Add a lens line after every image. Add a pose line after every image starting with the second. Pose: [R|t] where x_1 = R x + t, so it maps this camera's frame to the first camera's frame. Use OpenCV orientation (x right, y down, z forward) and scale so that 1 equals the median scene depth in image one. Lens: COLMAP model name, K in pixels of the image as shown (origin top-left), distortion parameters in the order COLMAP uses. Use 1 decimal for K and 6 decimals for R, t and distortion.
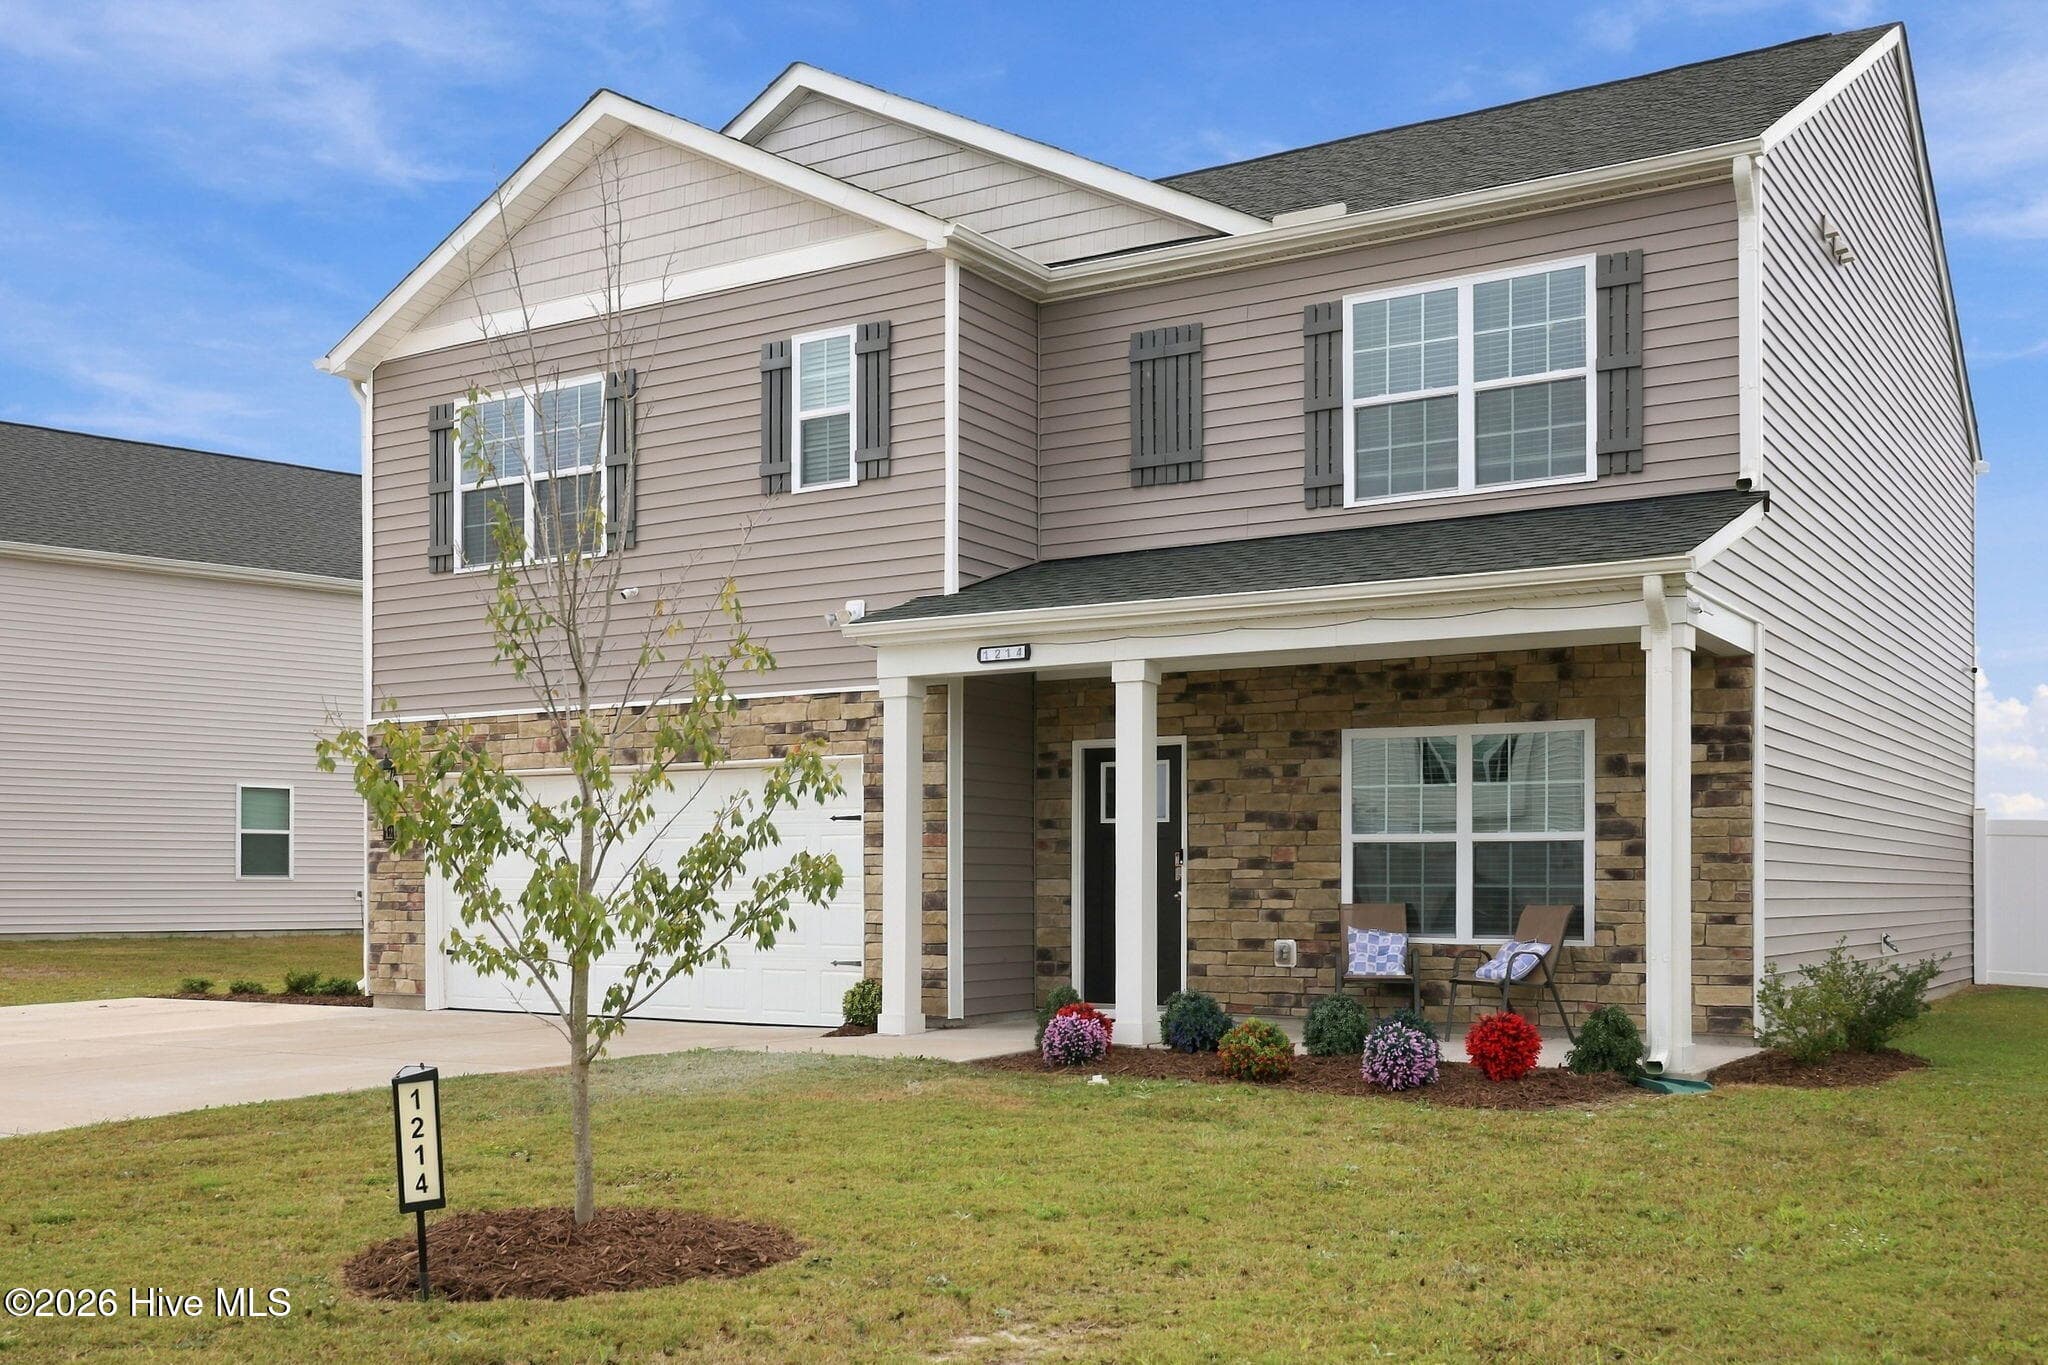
lens RADIAL K [[2001.7, 0, 1031.7], [0, 2001.7, 859.8], [0, 0, 1]] dist [-0.021596, -0.012616]
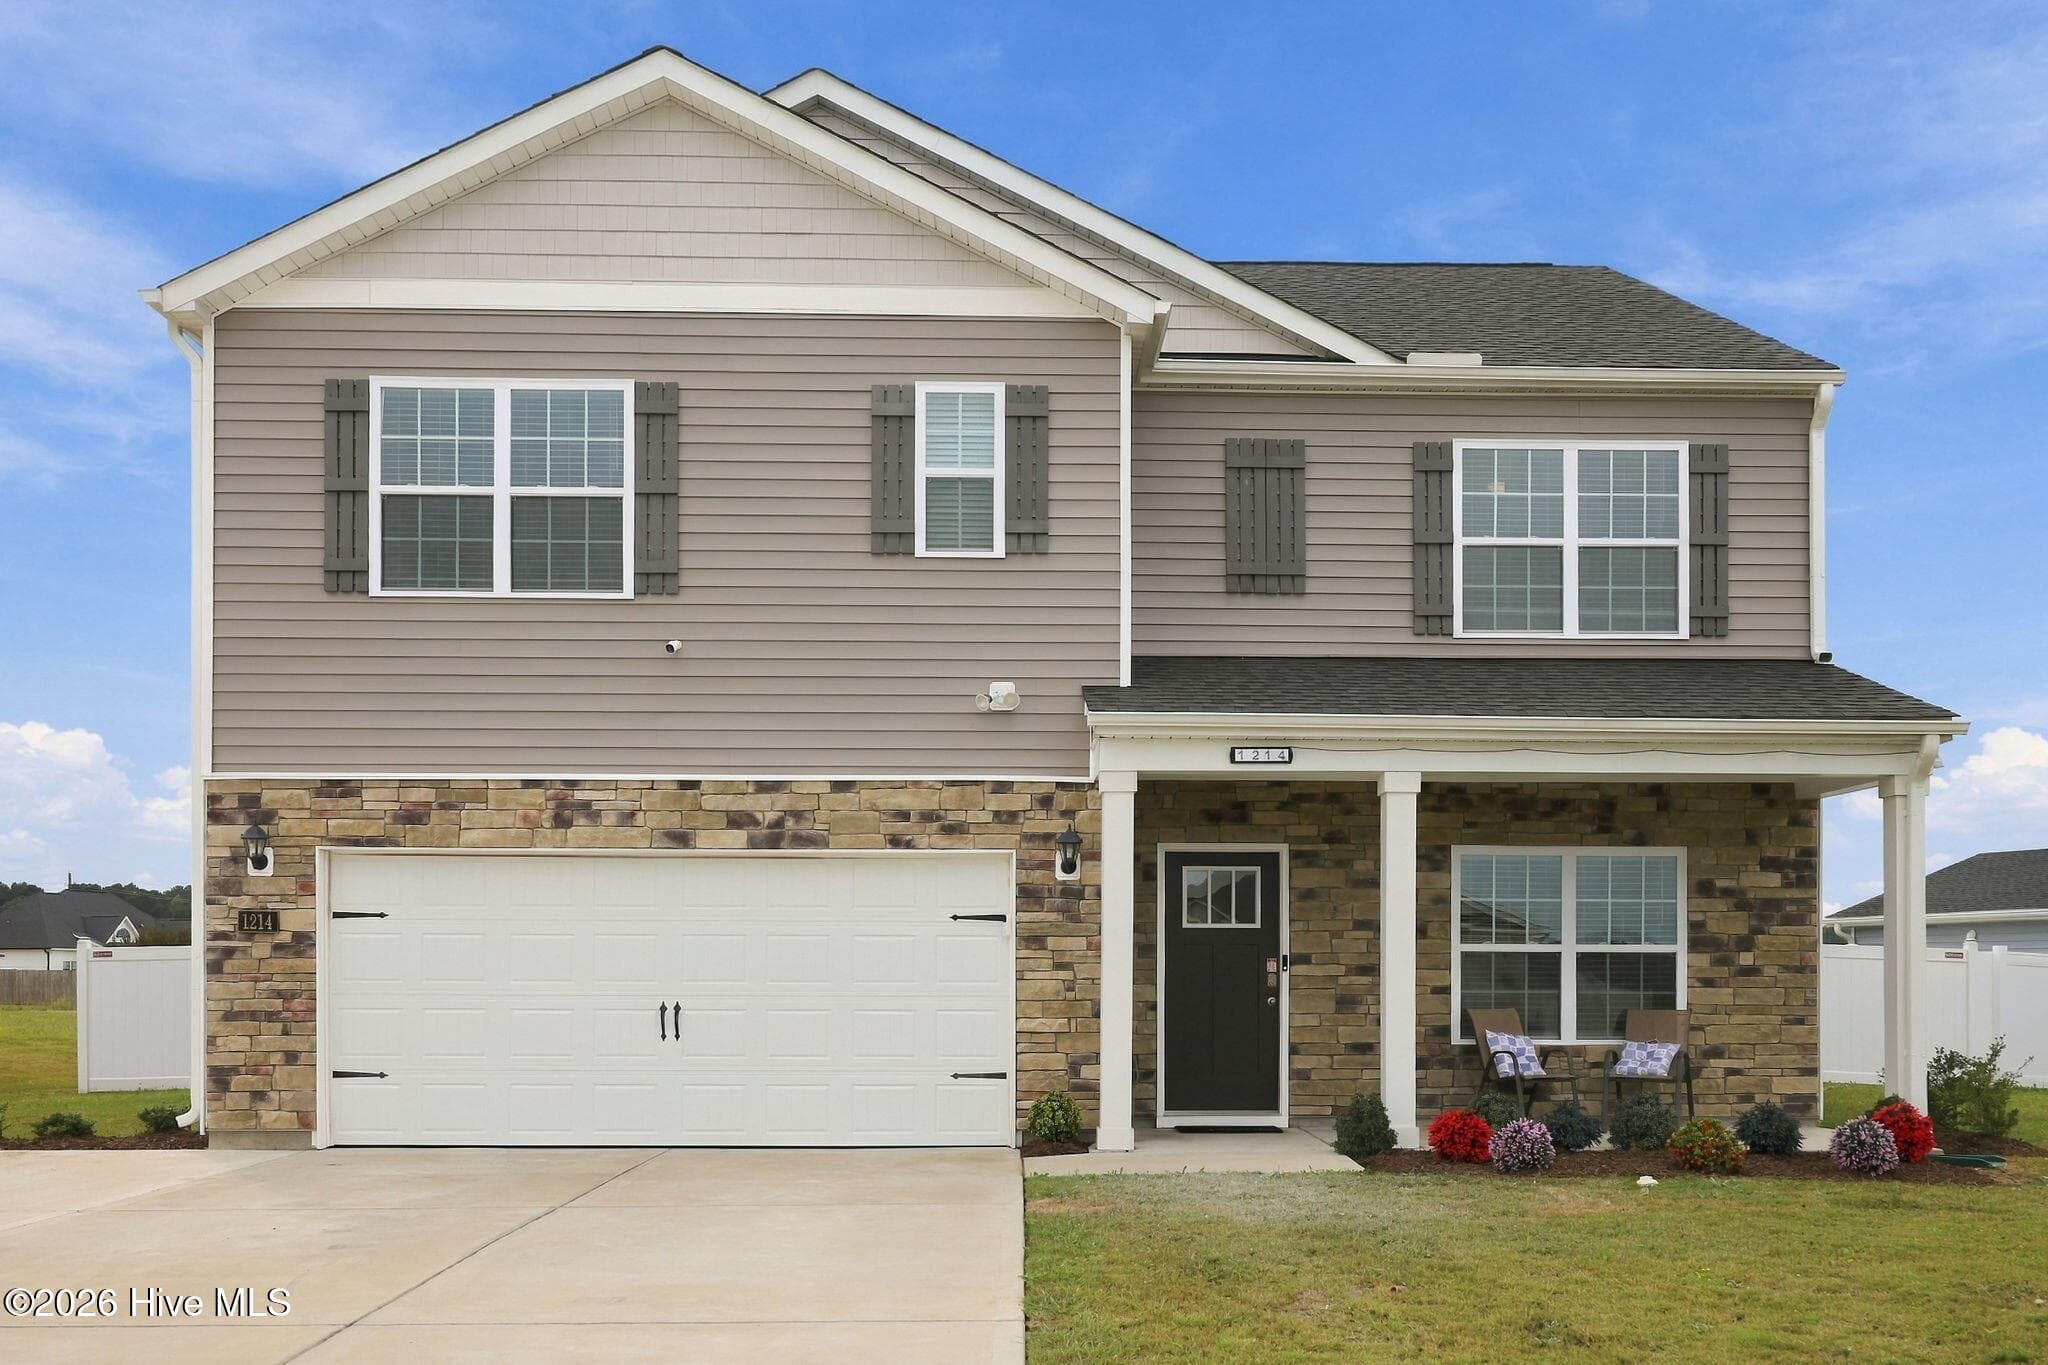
lens RADIAL K [[2021.7, 0, 1029.7], [0, 2021.7, 945.5], [0, 0, 1]] dist [-0.016329, -0.009390]
pose [[0.829047, 0.012224, 0.559046, -0.621773], [-0.009500, 0.999925, -0.007775, -0.001218], [-0.559099, 0.001134, 0.829100, 0.229931]]
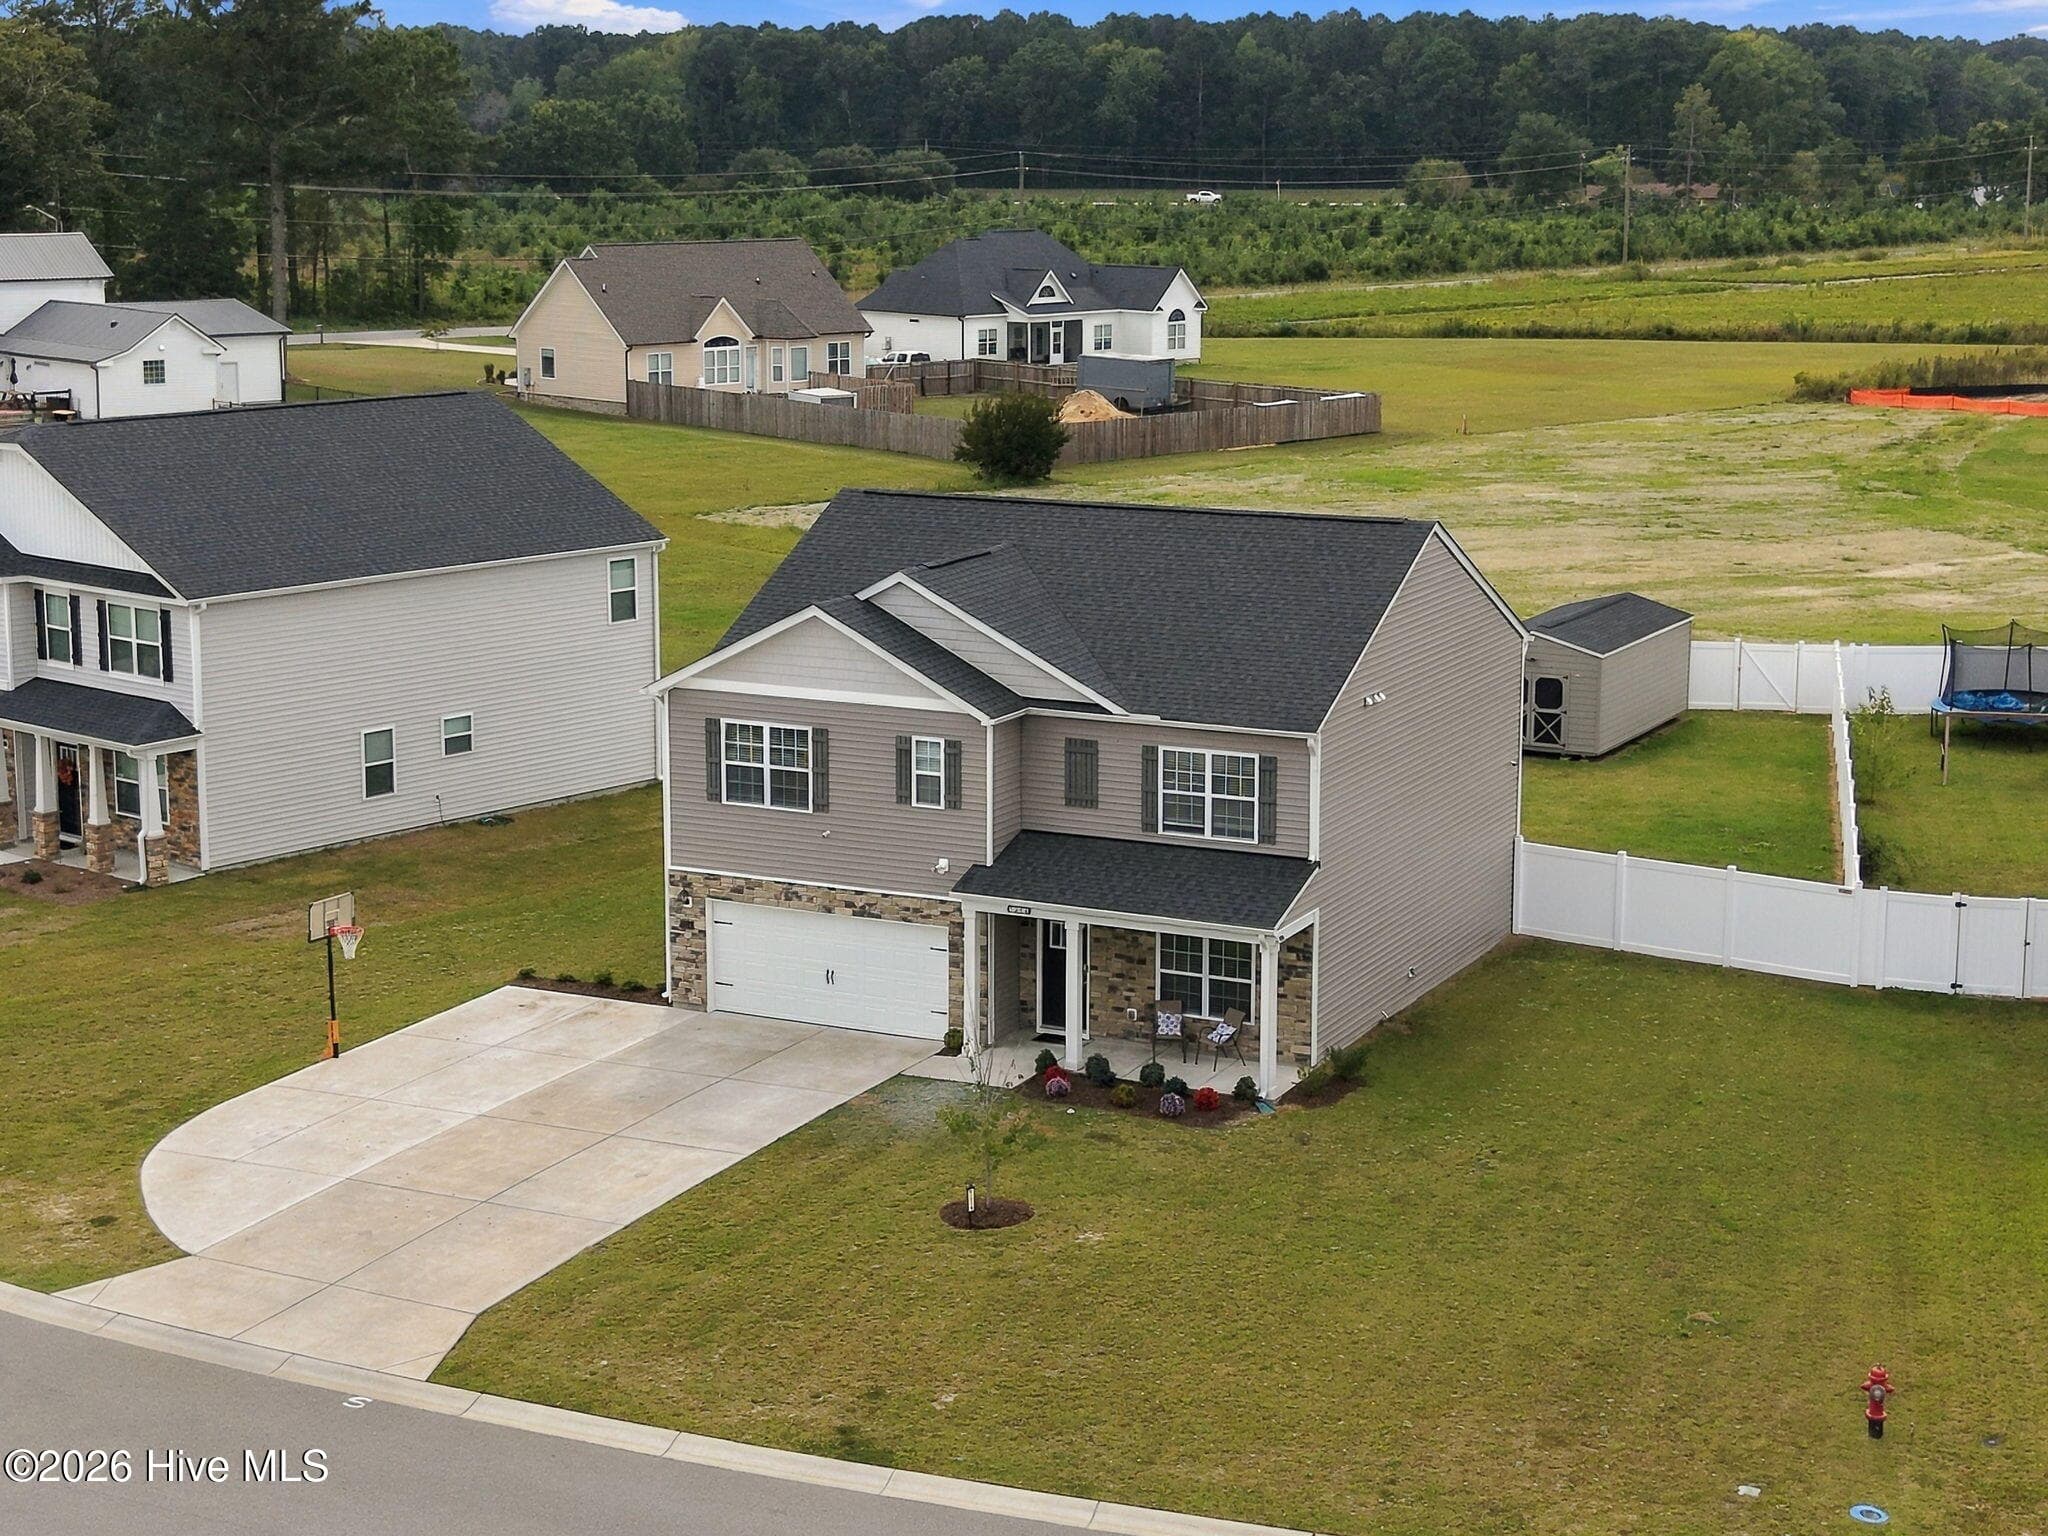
lens RADIAL K [[3459.4, 0, 1023.4], [0, 3459.4, 557.7], [0, 0, 1]] dist [0.024709, -0.226668]
pose [[0.993872, -0.013402, 0.109719, -0.440542], [-0.003203, 0.988714, 0.149783, -1.095389], [-0.110488, -0.149217, 0.982612, -2.913494]]
